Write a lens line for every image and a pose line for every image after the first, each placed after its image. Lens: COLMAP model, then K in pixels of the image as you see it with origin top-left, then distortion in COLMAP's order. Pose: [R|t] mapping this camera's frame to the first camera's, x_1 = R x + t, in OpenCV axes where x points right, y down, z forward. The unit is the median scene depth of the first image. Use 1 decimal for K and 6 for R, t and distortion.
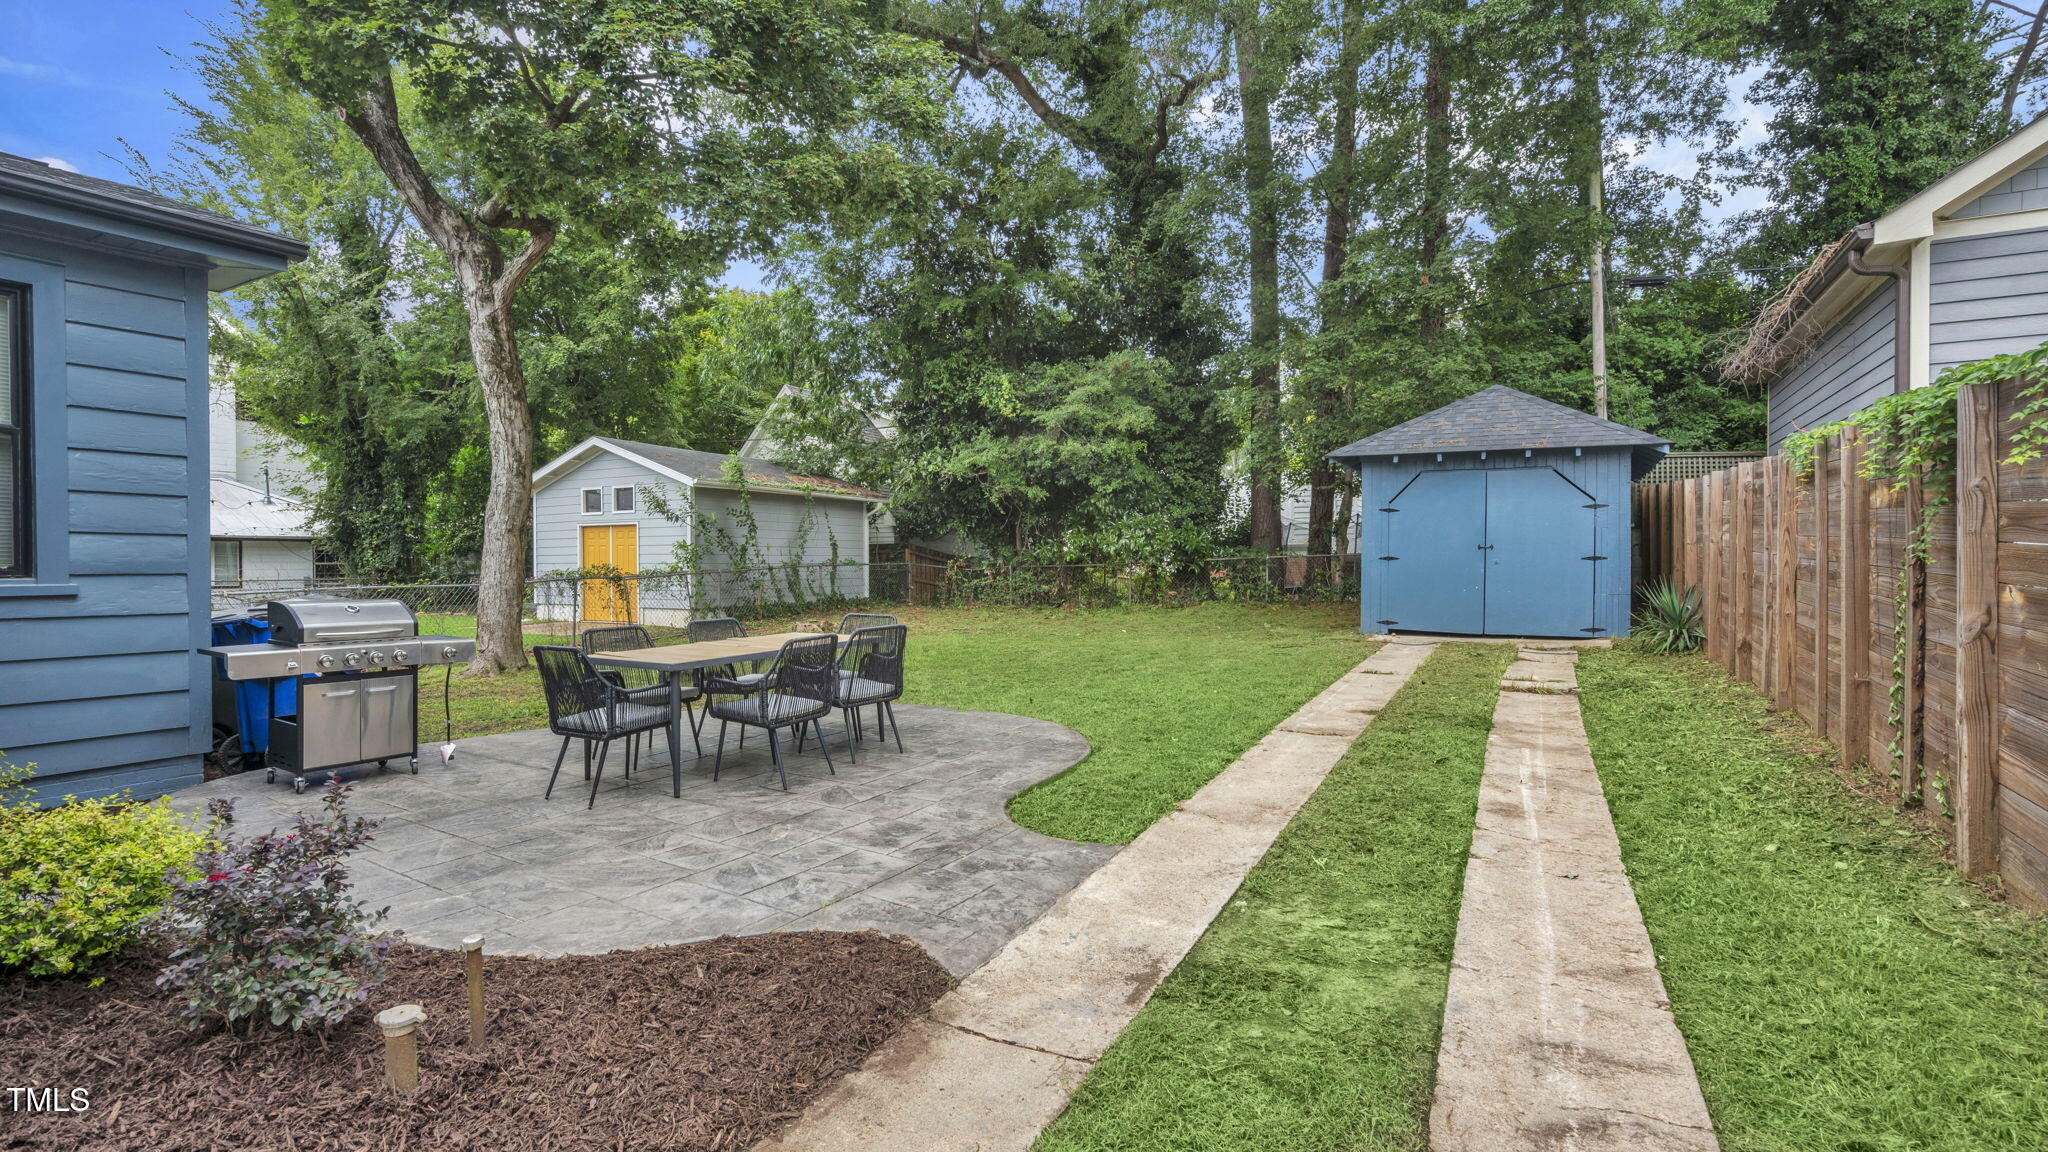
lens RADIAL K [[895.2, 0, 971.5], [0, 895.2, 576.2], [0, 0, 1]] dist [0.038327, 0.000438]
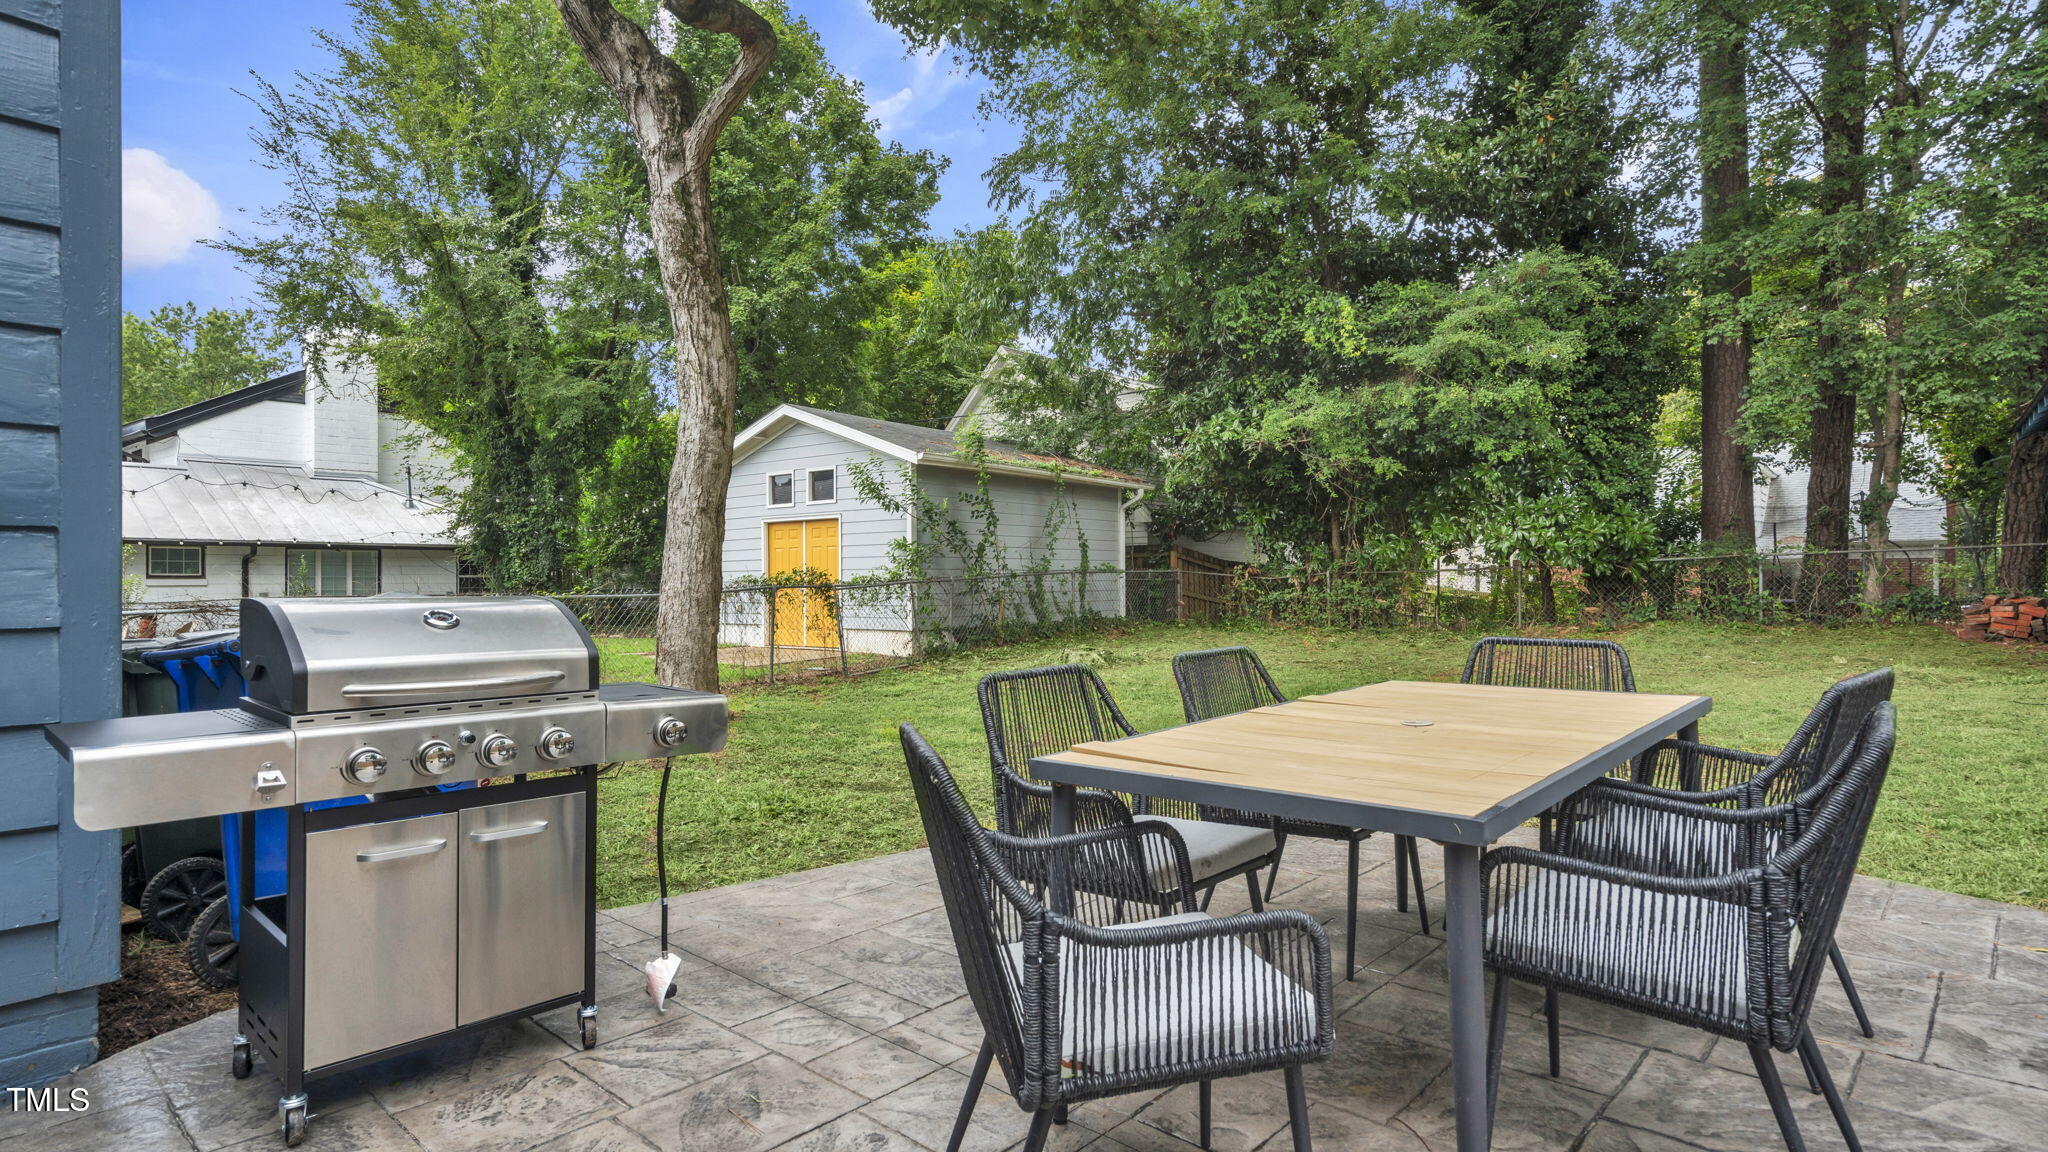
lens RADIAL K [[1053.9, 0, 1024.0], [0, 1053.9, 576.0], [0, 0, 1]] dist [0.038744, -0.000358]
pose [[0.990026, -0.004667, -0.140804, -0.090062], [0.002239, 0.999846, -0.017400, 0.006311], [0.140864, 0.016911, 0.989885, 0.142002]]
